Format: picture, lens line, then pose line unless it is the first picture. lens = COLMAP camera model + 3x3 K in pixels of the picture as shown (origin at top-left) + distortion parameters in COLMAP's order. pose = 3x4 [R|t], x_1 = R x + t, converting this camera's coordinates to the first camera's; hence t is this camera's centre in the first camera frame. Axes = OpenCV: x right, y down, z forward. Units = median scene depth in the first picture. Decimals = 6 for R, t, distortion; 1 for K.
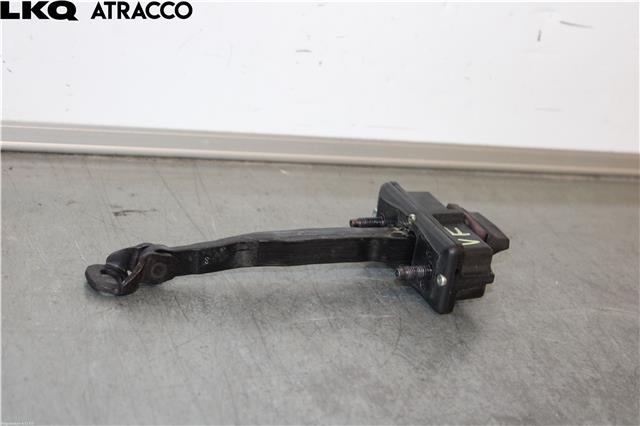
lens RADIAL K [[1232.0, 0, 320.0], [0, 1232.0, 213.0], [0, 0, 1]] dist [0.005024, 0.311341]
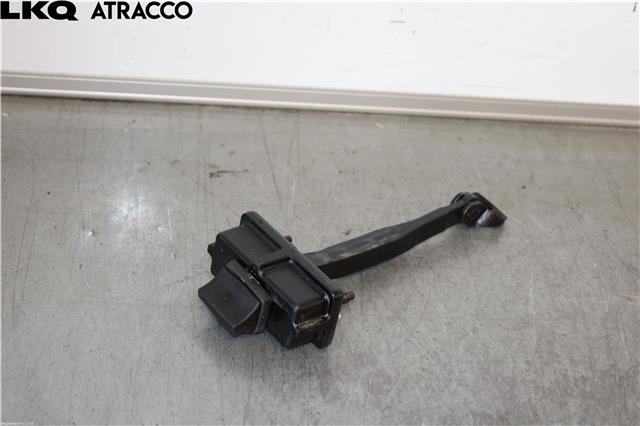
lens RADIAL K [[1232.0, 0, 320.0], [0, 1232.0, 213.0], [0, 0, 1]] dist [0.005024, 0.311341]
pose [[0.971455, 0.092720, -0.218353, 0.228034], [-0.046184, 0.976762, 0.209289, -0.250812], [0.232684, -0.193231, 0.953163, -0.119317]]
